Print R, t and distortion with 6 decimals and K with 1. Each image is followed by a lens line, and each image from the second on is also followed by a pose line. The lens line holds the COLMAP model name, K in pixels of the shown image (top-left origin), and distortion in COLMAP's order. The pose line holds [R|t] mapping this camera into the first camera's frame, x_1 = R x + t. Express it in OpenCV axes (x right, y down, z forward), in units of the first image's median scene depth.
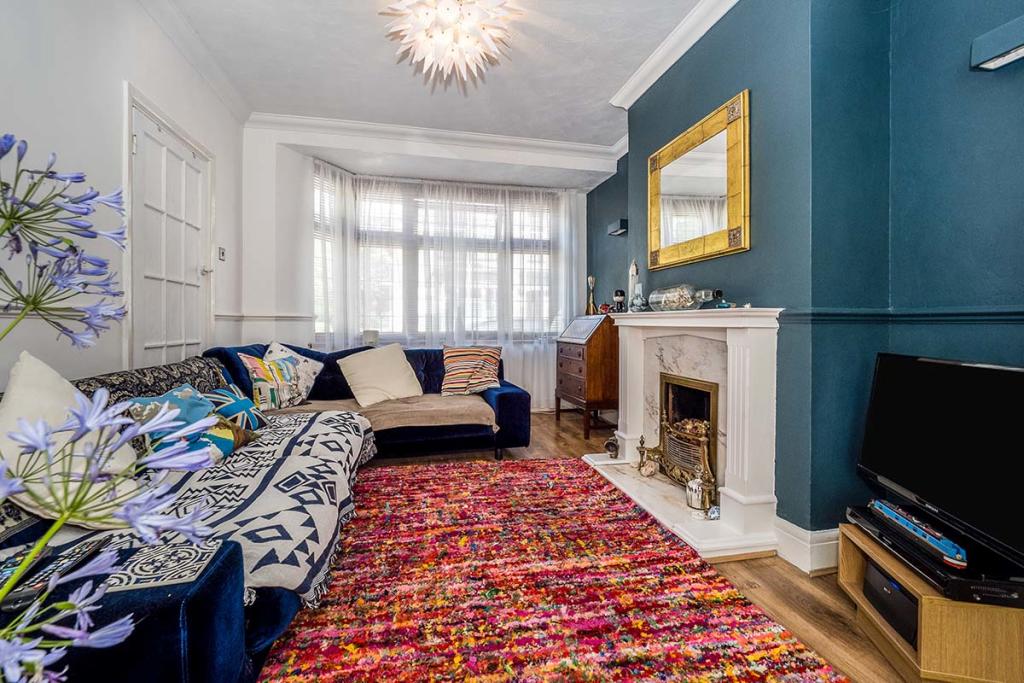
lens RADIAL K [[435.9, 0, 517.9], [0, 435.9, 323.4], [0, 0, 1]] dist [-0.003838, -0.000223]
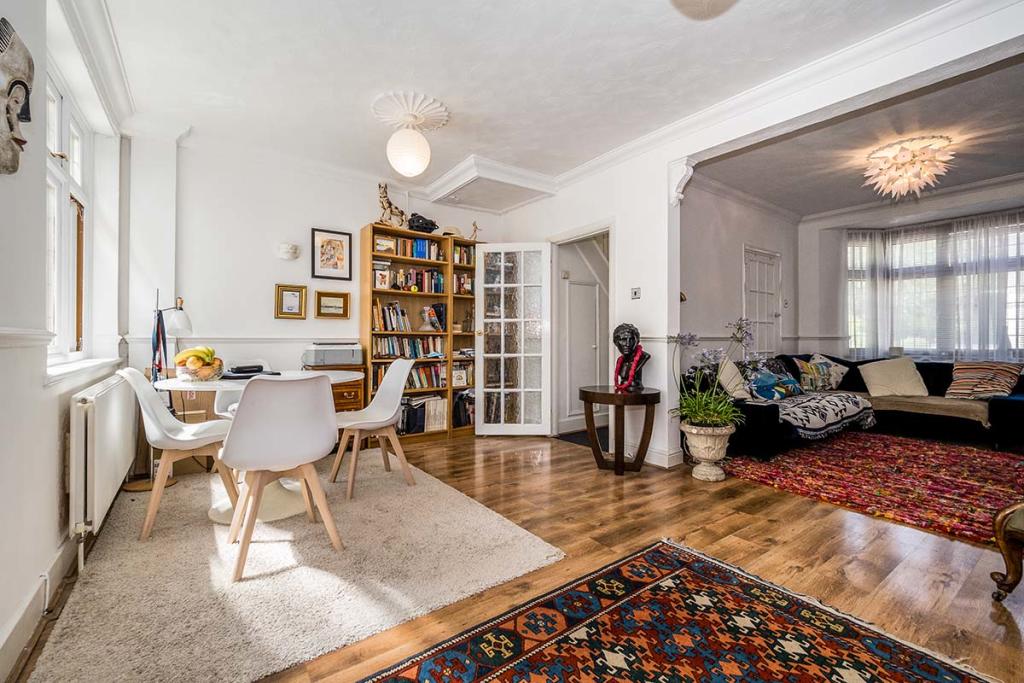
lens RADIAL K [[435.9, 0, 513.8], [0, 435.9, 335.9], [0, 0, 1]] dist [-0.003838, -0.000223]
pose [[0.374578, -0.004770, -0.927183, 0.533409], [0.002087, 0.999989, -0.004301, -0.017404], [0.927193, -0.000324, 0.374584, -0.675466]]
